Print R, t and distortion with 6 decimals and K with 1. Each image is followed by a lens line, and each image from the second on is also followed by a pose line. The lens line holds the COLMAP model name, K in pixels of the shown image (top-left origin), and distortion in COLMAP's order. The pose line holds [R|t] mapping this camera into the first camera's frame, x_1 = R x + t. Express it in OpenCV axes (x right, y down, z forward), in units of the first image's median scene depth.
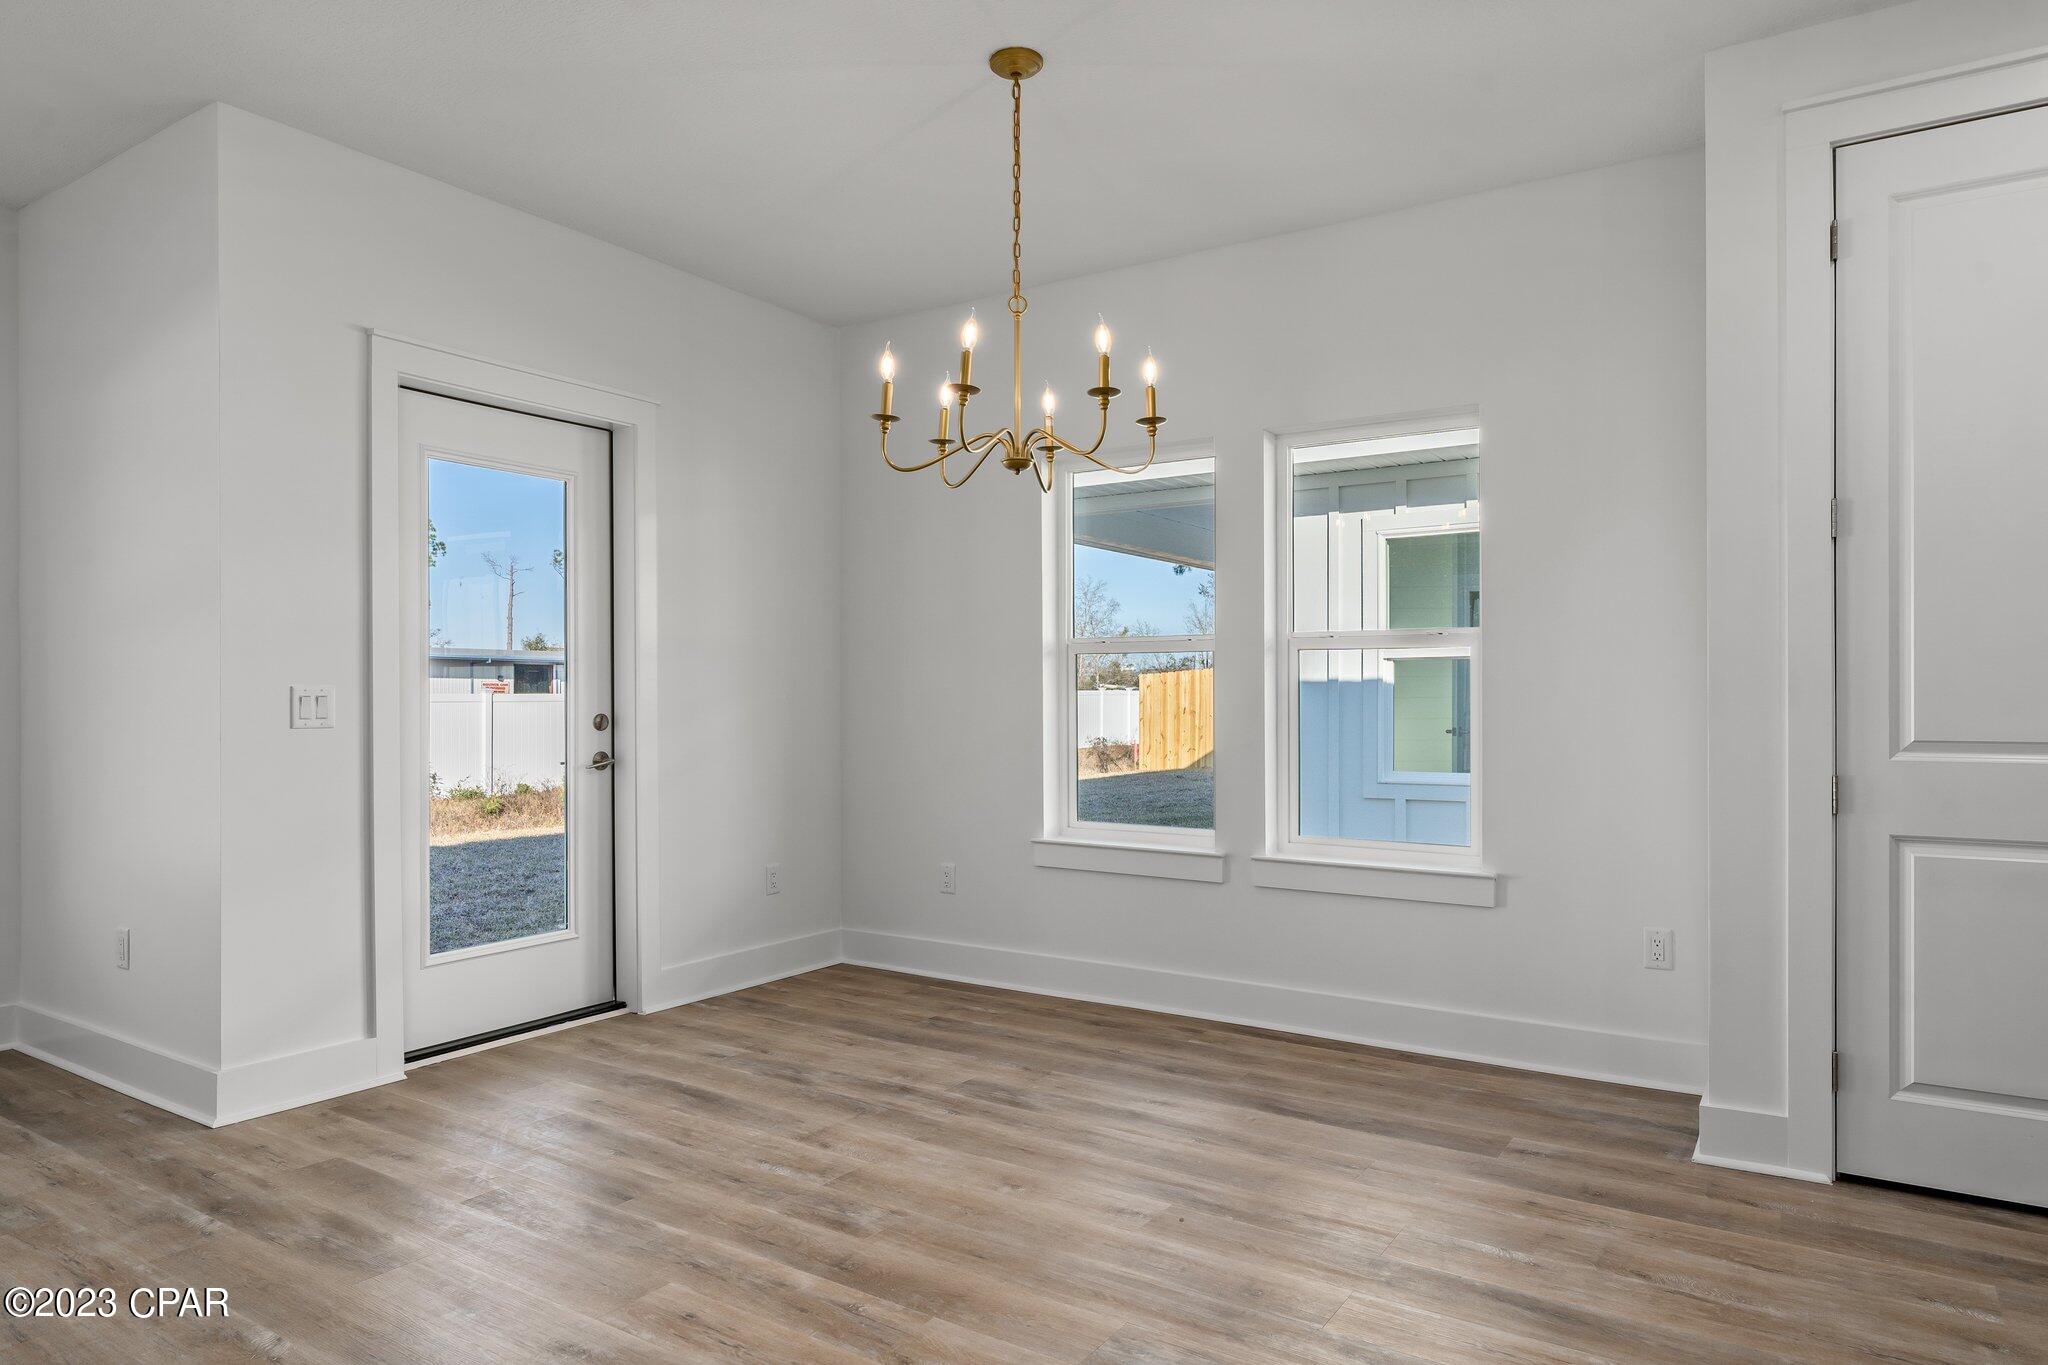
lens RADIAL K [[1258.2, 0, 1011.6], [0, 1258.2, 701.8], [0, 0, 1]] dist [-0.004603, -0.000585]
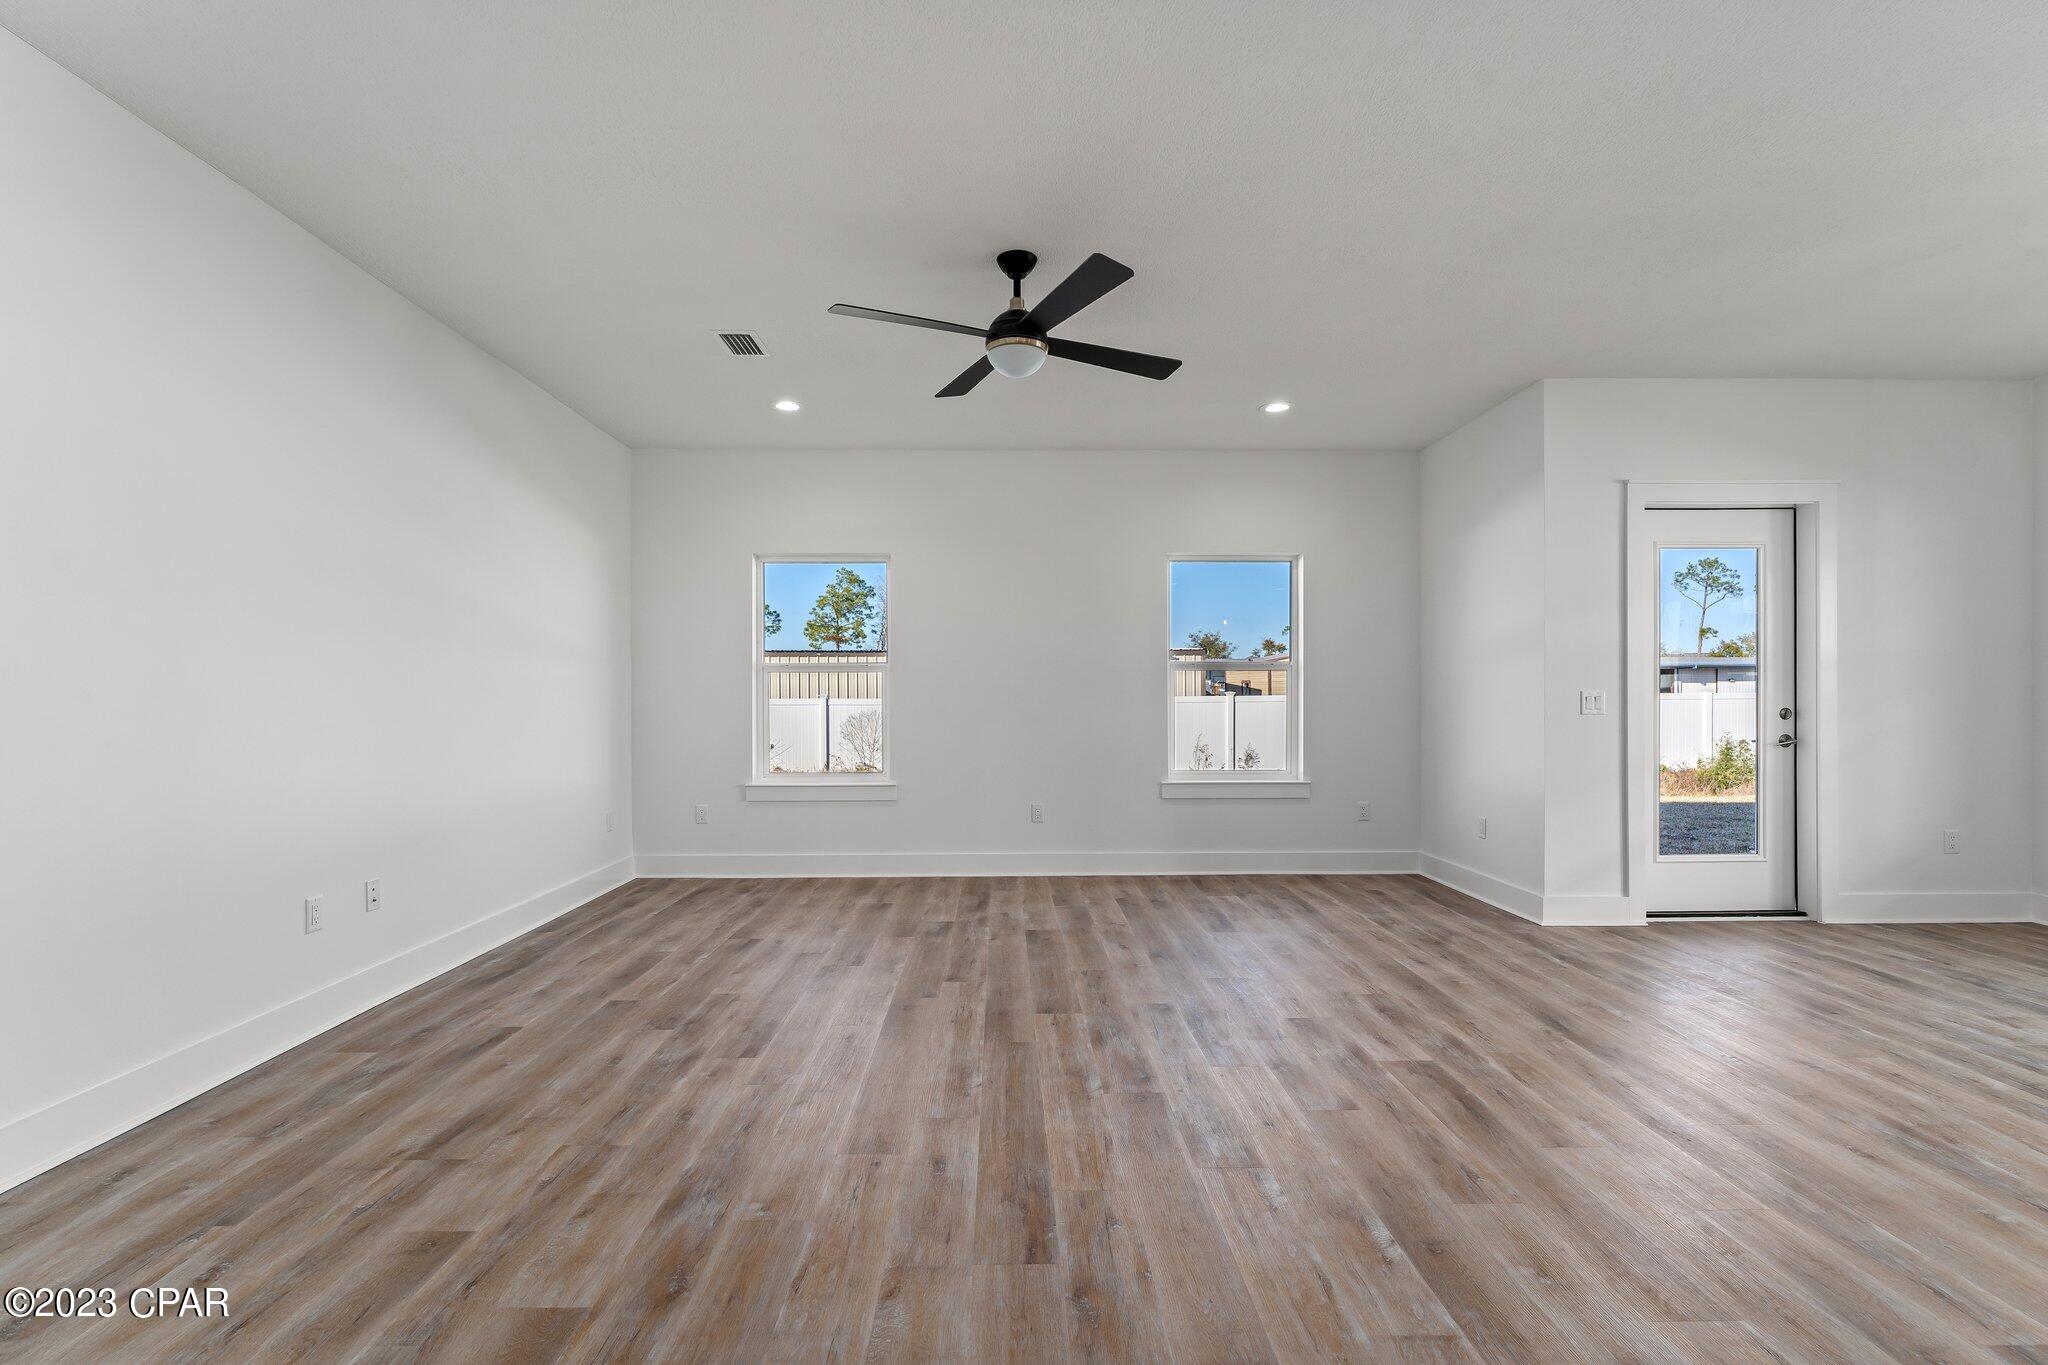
lens RADIAL K [[924.7, 0, 1012.4], [0, 924.7, 705.6], [0, 0, 1]] dist [0.000792, -0.000080]
pose [[0.568062, 0.003909, -0.822976, 0.046368], [0.000808, 0.999986, 0.005307, 0.000739], [0.822985, -0.003680, 0.568051, -0.371585]]
